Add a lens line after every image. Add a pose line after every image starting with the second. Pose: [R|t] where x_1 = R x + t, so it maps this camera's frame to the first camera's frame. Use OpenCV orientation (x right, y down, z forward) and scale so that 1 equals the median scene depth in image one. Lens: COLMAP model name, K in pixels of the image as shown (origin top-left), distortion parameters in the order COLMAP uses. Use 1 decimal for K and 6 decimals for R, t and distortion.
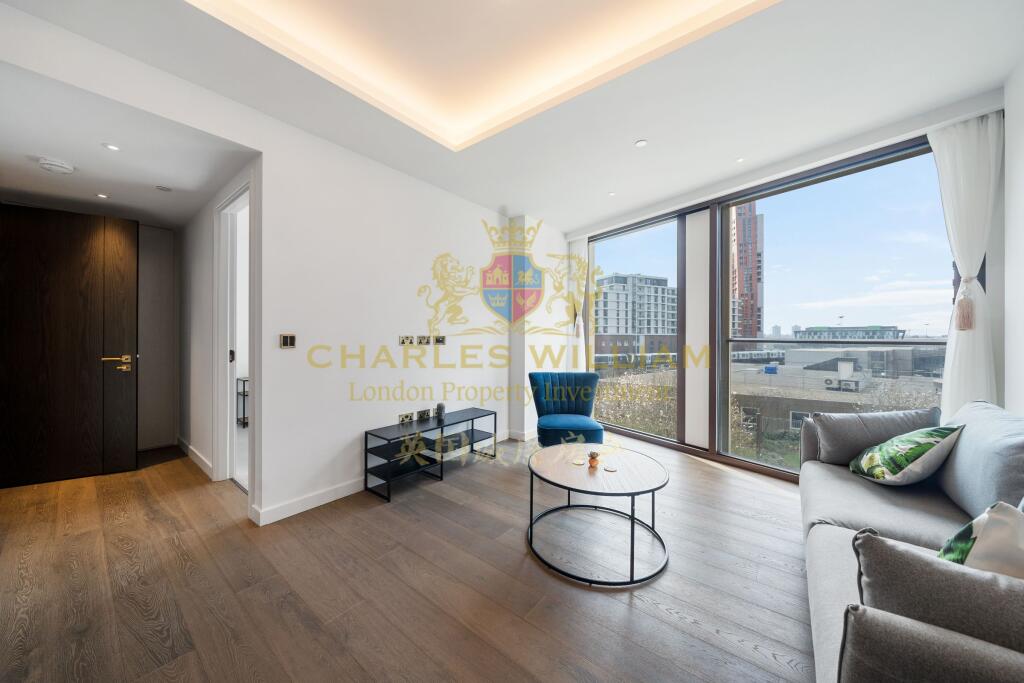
lens RADIAL K [[354.0, 0, 512.1], [0, 354.0, 337.7], [0, 0, 1]] dist [-0.000041, -0.000008]
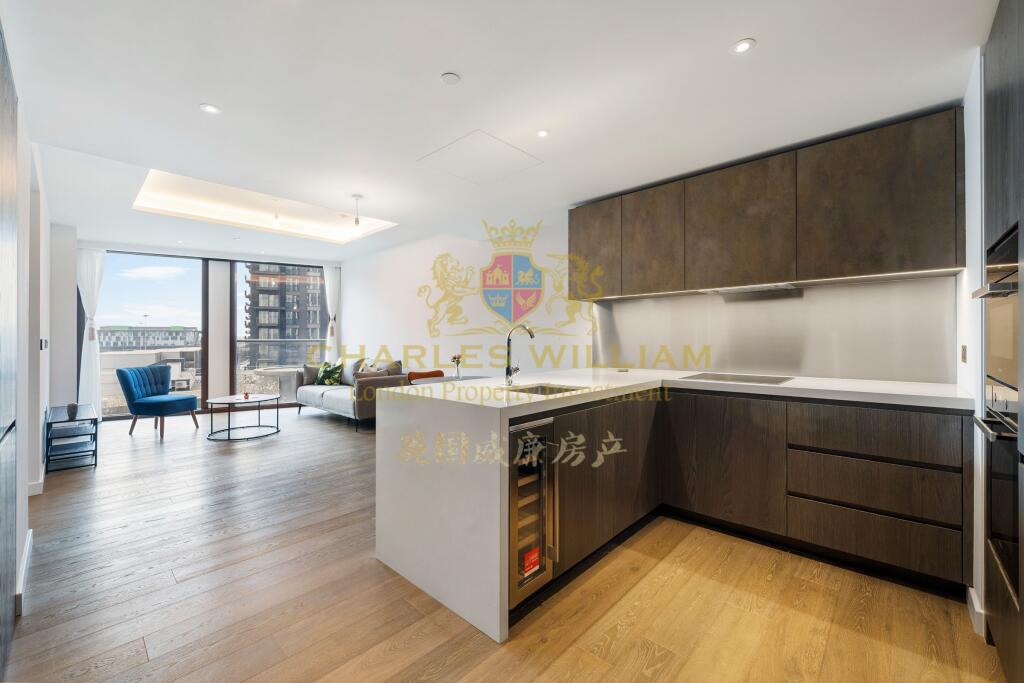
lens RADIAL K [[413.8, 0, 512.3], [0, 413.8, 338.8], [0, 0, 1]] dist [0.003155, 0.001592]
pose [[0.084306, -0.000560, 0.996440, -1.053844], [-0.000081, 1.000000, 0.000568, -0.002922], [-0.996440, -0.000128, 0.084306, -0.414324]]
